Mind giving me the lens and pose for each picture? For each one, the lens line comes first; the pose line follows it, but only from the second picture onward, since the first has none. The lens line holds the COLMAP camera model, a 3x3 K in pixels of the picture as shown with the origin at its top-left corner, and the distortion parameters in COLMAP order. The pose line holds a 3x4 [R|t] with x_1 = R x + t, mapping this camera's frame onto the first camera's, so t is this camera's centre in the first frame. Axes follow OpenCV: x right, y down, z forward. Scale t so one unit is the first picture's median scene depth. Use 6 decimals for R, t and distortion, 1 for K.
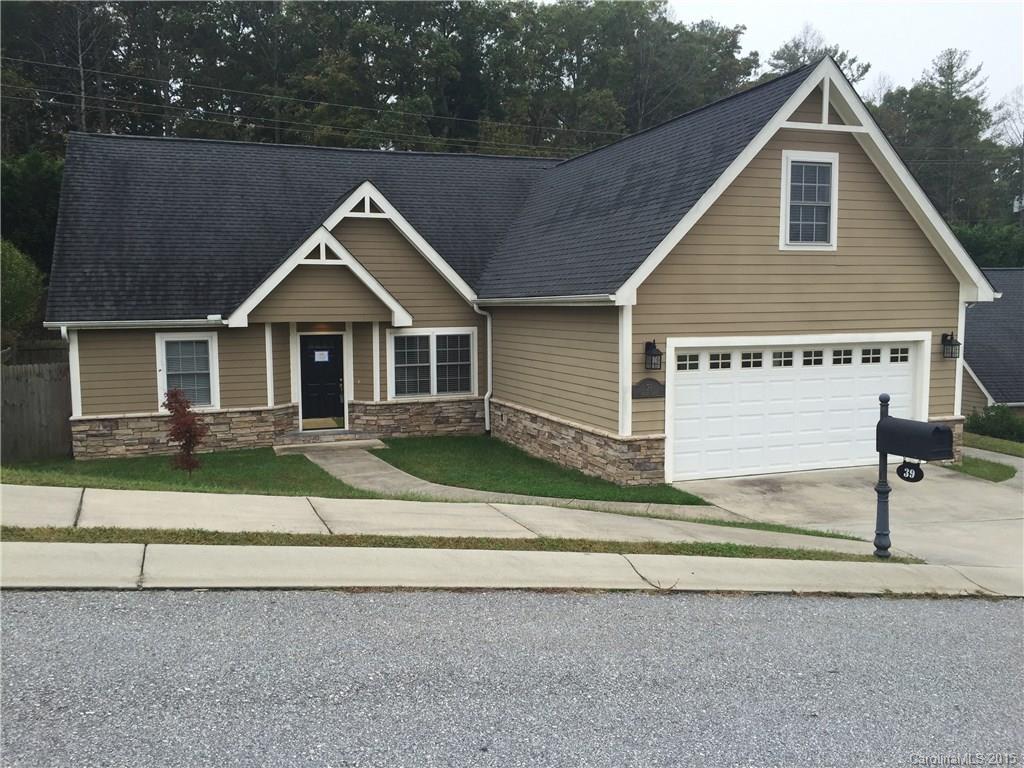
lens RADIAL K [[860.0, 0, 512.0], [0, 860.0, 384.0], [0, 0, 1]] dist [0.044736, -0.009145]
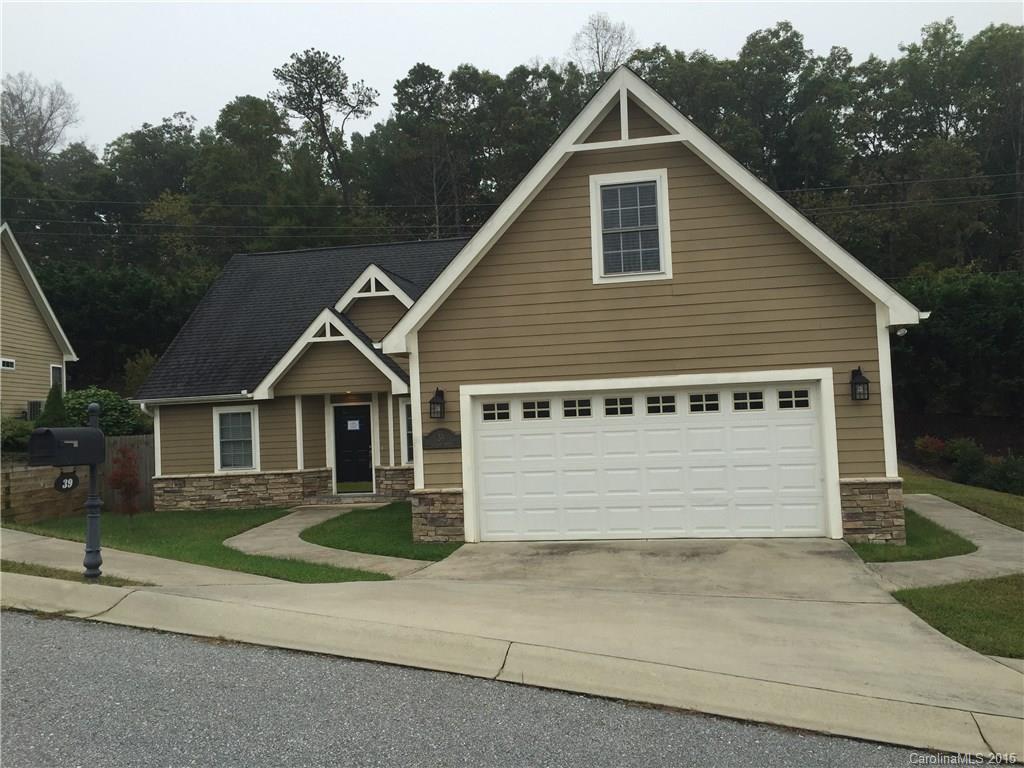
lens RADIAL K [[860.0, 0, 512.0], [0, 860.0, 384.0], [0, 0, 1]] dist [0.044736, -0.009145]
pose [[0.869816, -0.046456, -0.491184, 0.610534], [-0.009322, 0.993832, -0.110503, 0.043052], [0.493288, 0.100696, 0.864018, 0.181905]]
